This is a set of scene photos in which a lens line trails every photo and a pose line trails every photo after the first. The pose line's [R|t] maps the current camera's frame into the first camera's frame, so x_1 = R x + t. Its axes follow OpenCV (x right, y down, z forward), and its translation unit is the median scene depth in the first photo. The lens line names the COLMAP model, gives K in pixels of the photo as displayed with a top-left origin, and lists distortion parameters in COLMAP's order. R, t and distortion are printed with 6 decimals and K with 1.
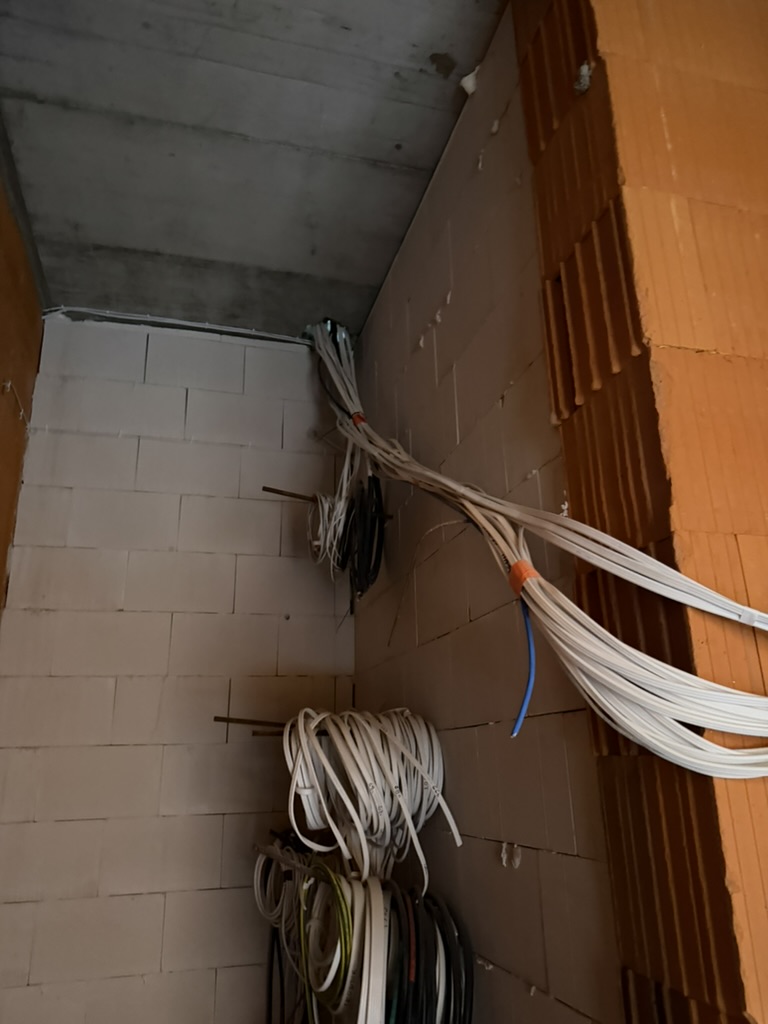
lens RADIAL K [[731.7, 0, 390.3], [0, 731.7, 514.9], [0, 0, 1]] dist [0.073106, -0.088377]
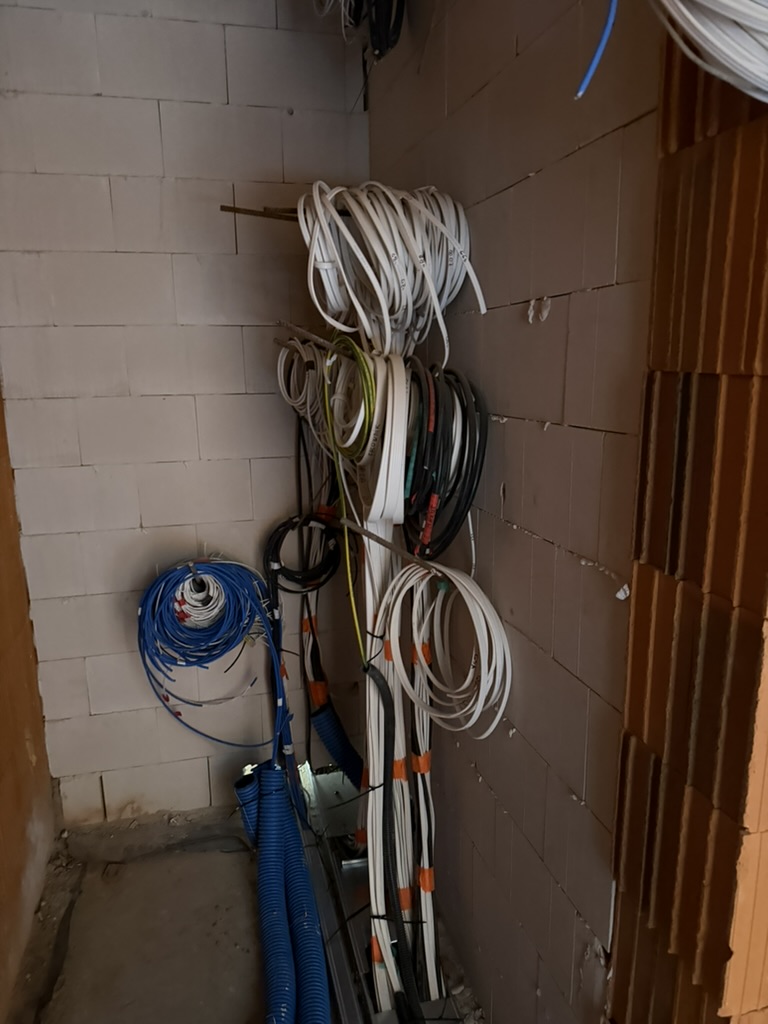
lens RADIAL K [[731.7, 0, 390.3], [0, 731.7, 514.9], [0, 0, 1]] dist [0.073106, -0.088377]
pose [[0.999872, 0.014103, -0.007531, -0.018040], [-0.008096, 0.852814, 0.522153, 0.149791], [0.013786, -0.522025, 0.852819, 0.019370]]
